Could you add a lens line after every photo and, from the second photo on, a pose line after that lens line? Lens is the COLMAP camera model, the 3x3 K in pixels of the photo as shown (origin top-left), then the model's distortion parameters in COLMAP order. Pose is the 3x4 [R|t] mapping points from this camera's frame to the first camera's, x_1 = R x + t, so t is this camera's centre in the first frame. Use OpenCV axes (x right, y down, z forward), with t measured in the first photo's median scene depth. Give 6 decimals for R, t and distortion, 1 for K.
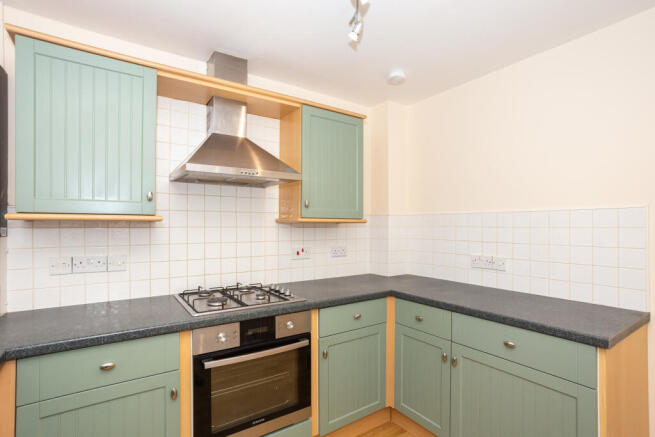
lens RADIAL K [[327.0, 0, 326.4], [0, 327.0, 222.7], [0, 0, 1]] dist [0.002652, 0.004932]
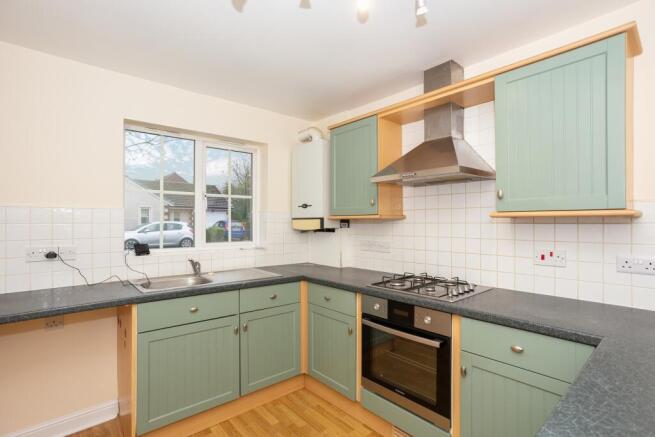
lens RADIAL K [[327.0, 0, 328.6], [0, 327.0, 216.7], [0, 0, 1]] dist [0.002652, 0.004932]
pose [[0.125533, -0.018098, -0.991924, 0.804726], [0.012276, 0.999785, -0.016687, 0.007397], [0.992013, -0.010082, 0.125728, 0.541665]]
